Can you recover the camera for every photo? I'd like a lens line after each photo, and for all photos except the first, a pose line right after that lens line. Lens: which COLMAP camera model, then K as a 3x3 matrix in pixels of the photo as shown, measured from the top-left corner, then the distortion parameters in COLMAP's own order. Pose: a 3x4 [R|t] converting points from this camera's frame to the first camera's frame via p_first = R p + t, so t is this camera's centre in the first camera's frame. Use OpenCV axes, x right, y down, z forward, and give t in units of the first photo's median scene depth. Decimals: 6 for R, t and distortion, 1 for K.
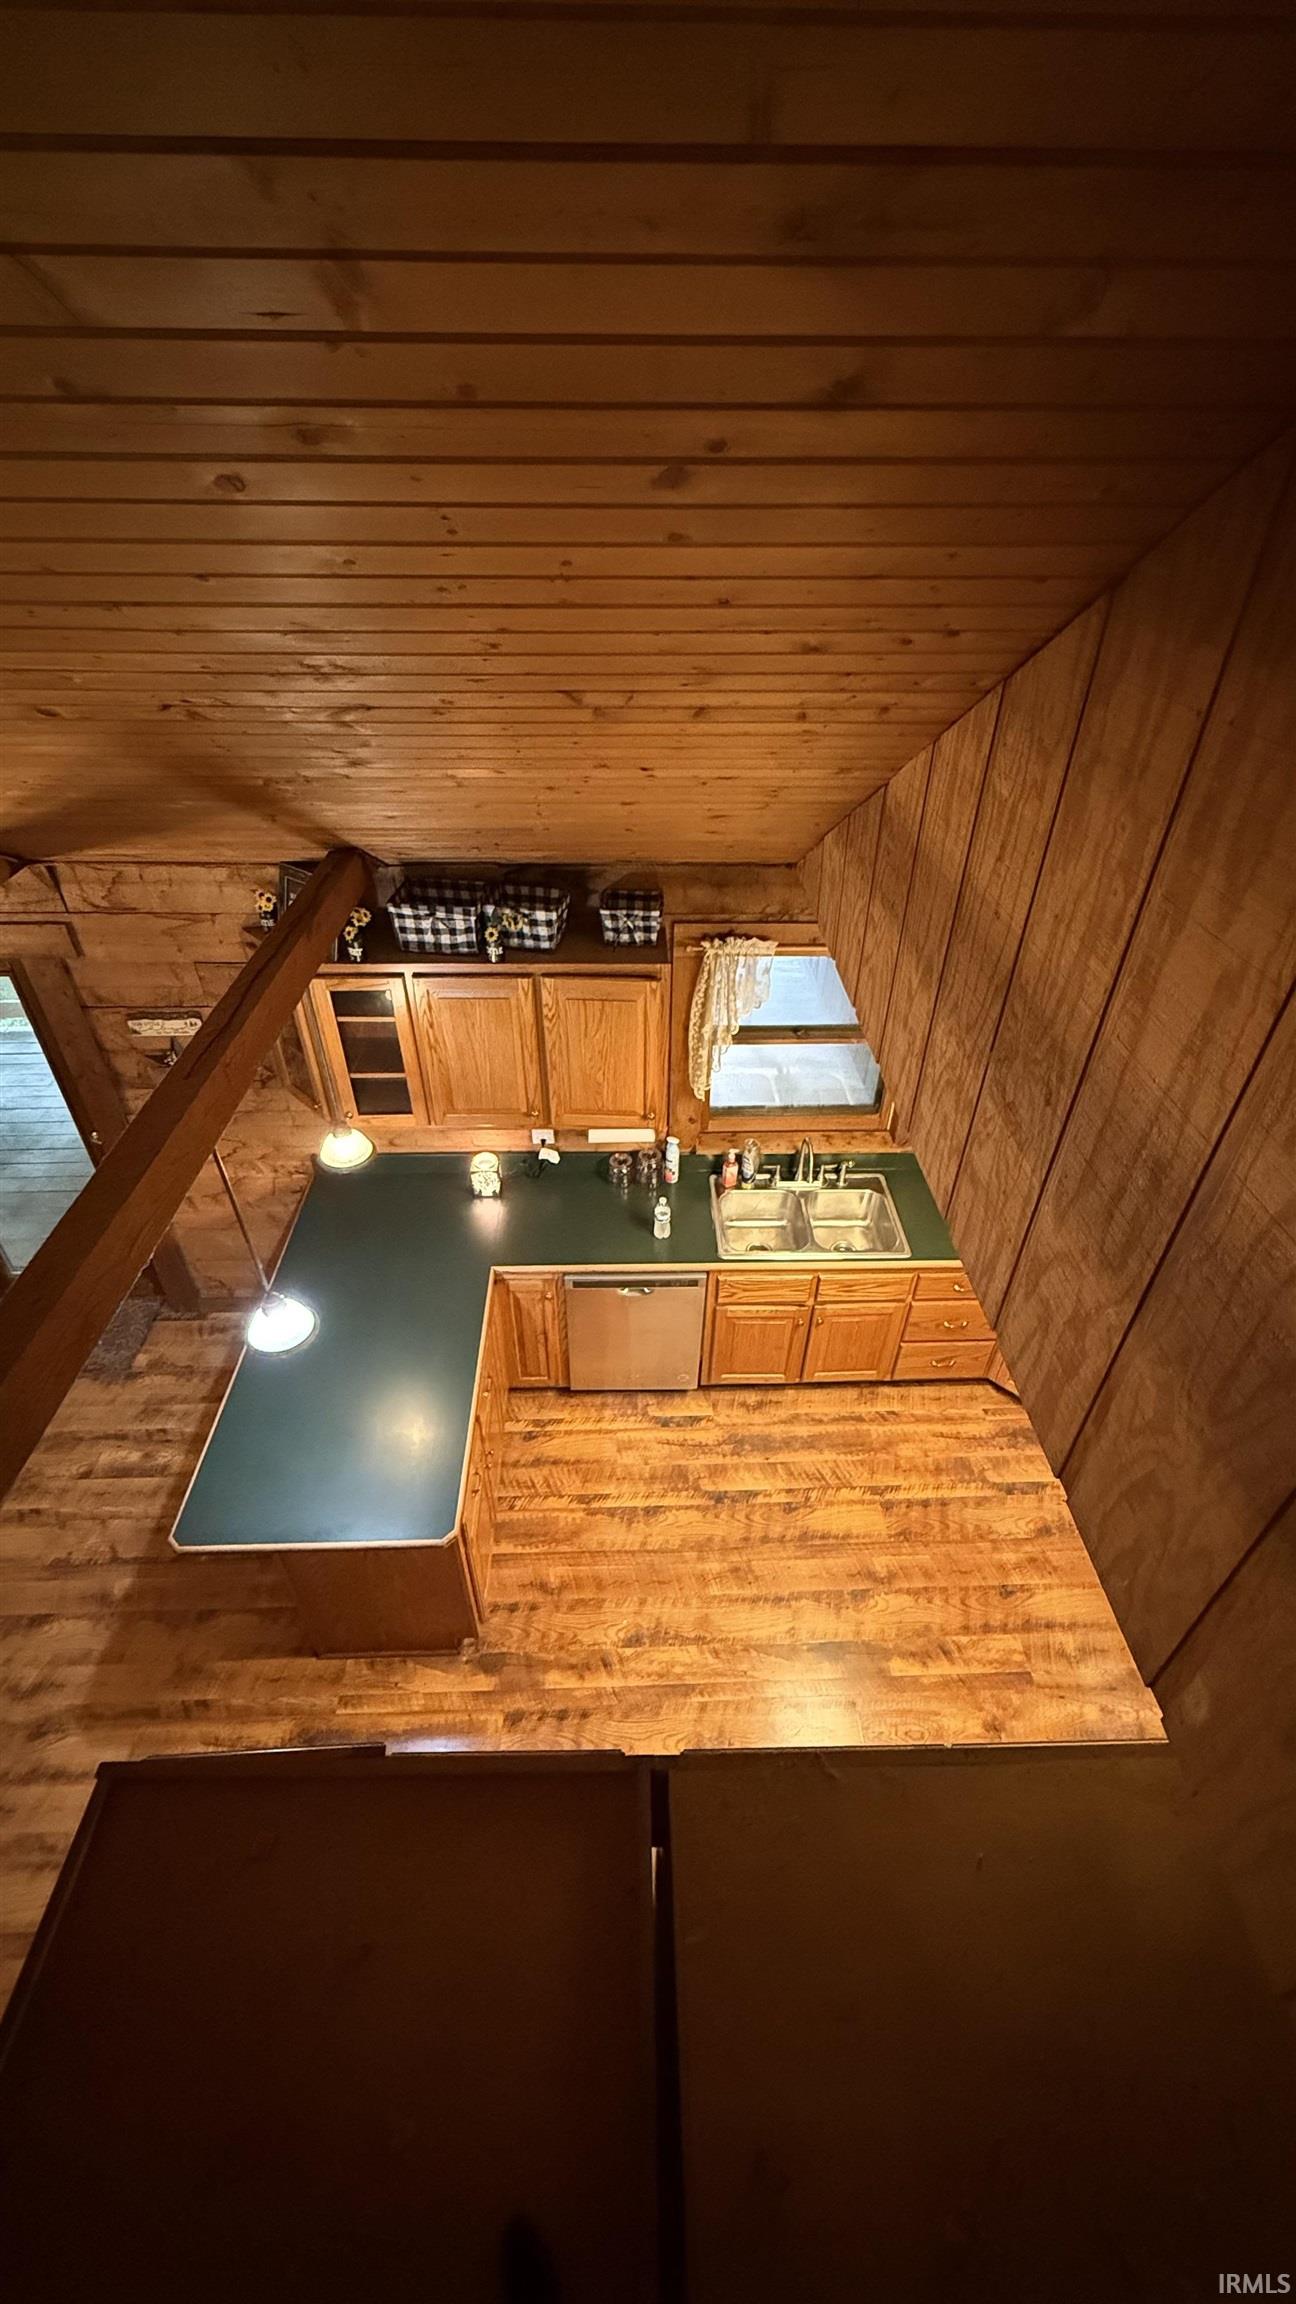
lens RADIAL K [[920.2, 0, 636.5], [0, 920.2, 1145.1], [0, 0, 1]] dist [-0.001921, 0.000603]
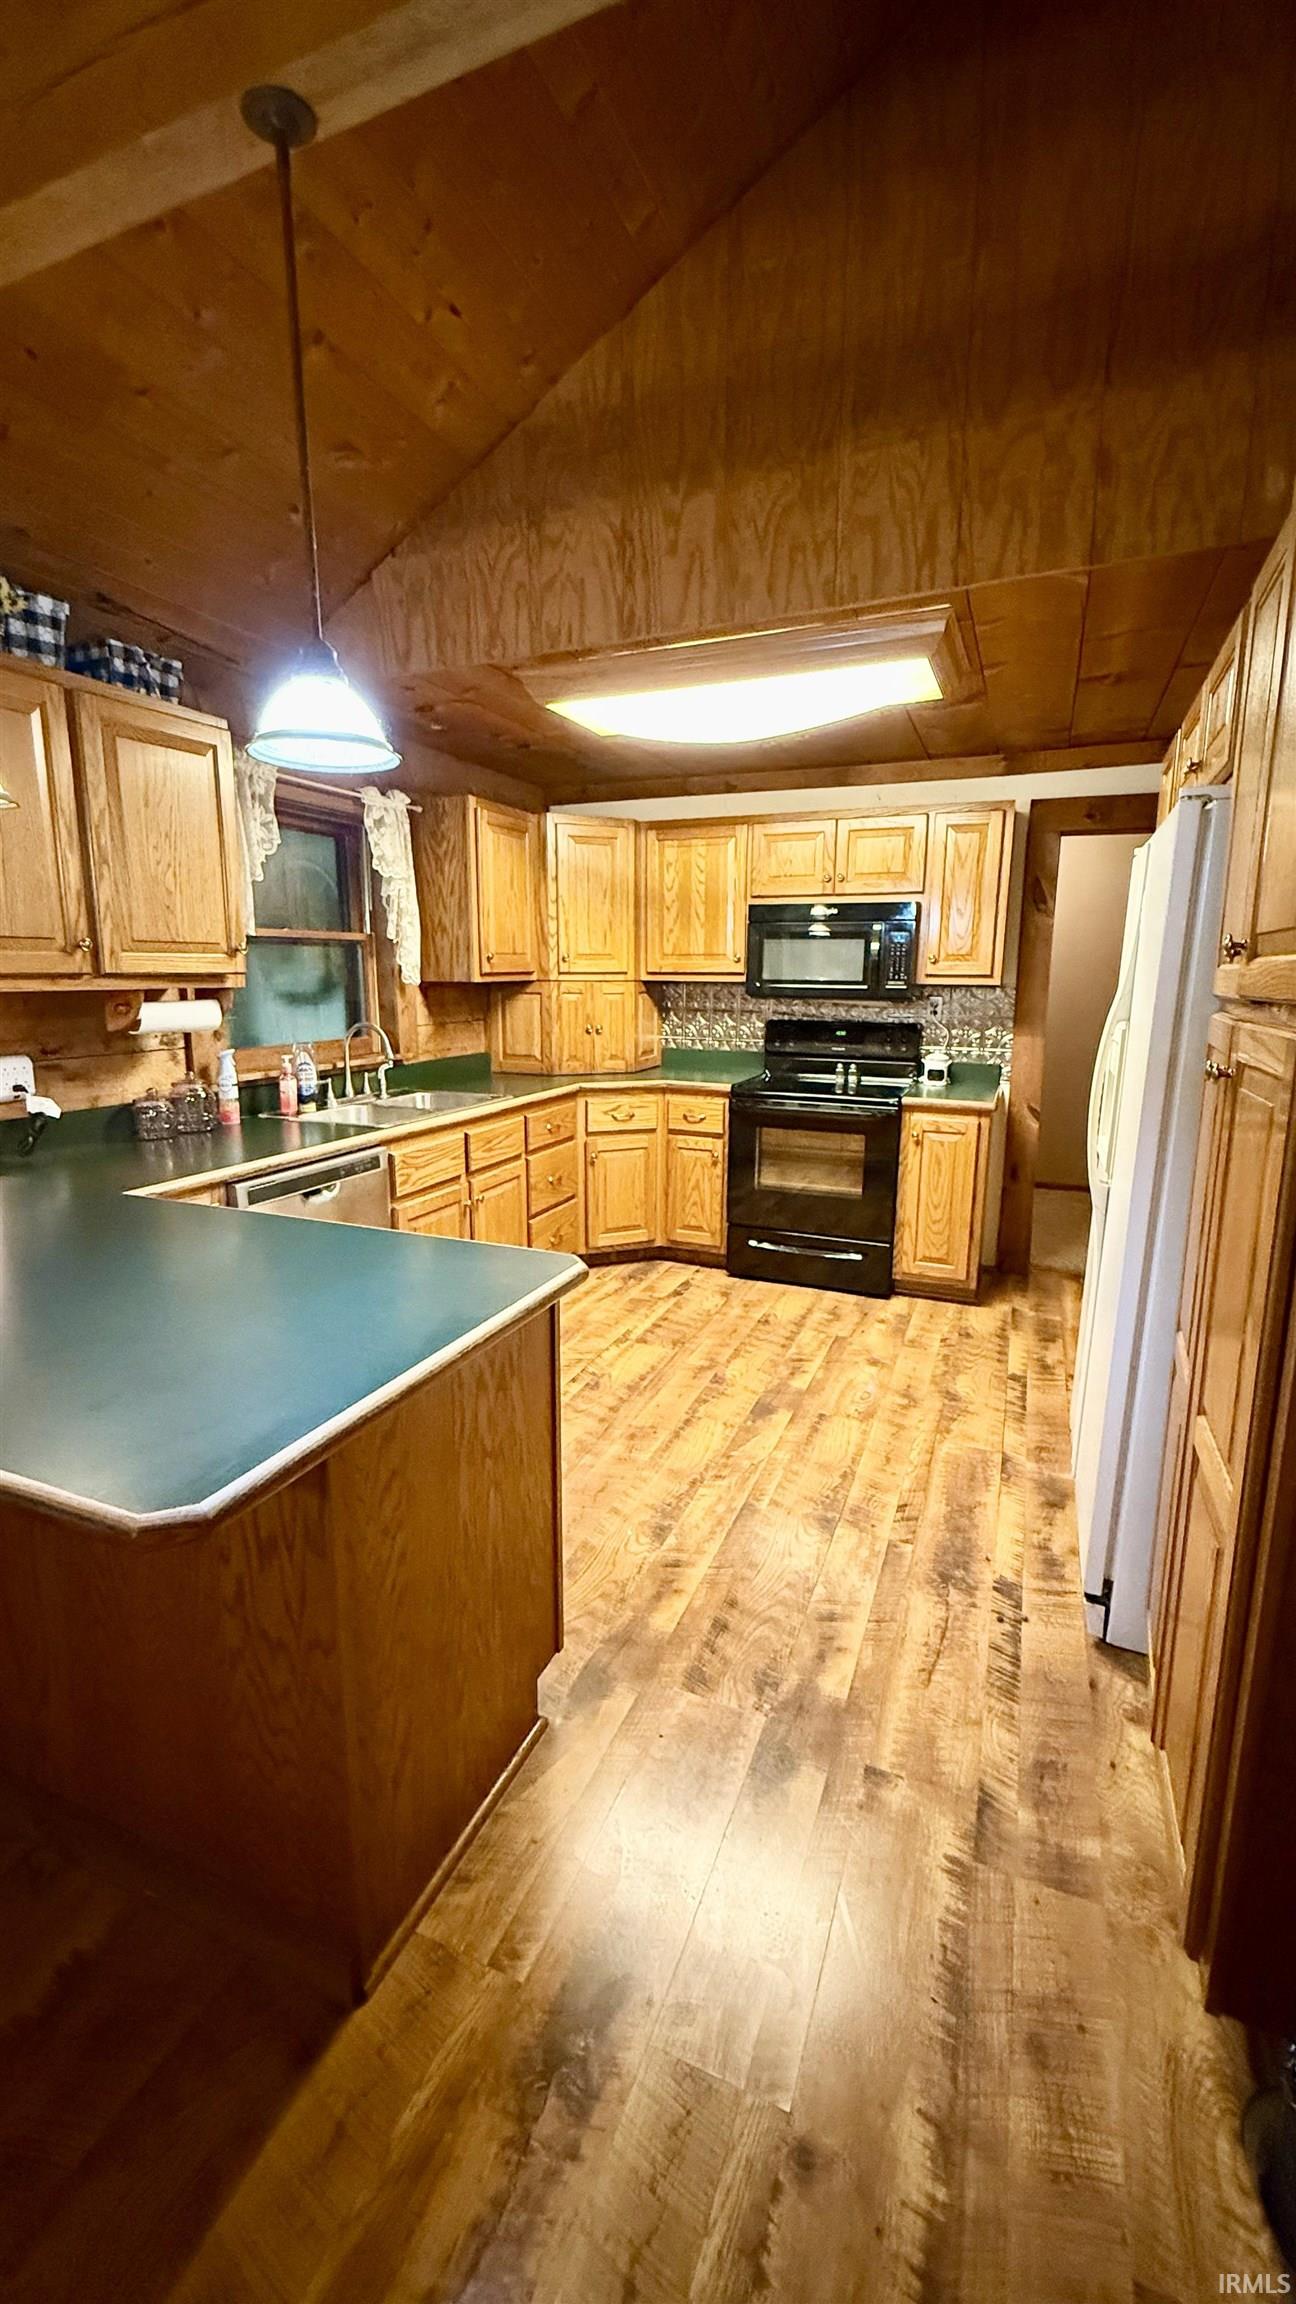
lens RADIAL K [[920.2, 0, 648.4], [0, 920.2, 1152.3], [0, 0, 1]] dist [-0.001921, 0.000603]
pose [[0.413884, -0.176781, 0.893000, -0.545125], [0.547710, 0.831904, -0.089164, 0.353772], [-0.727128, 0.526008, 0.441136, 0.548269]]
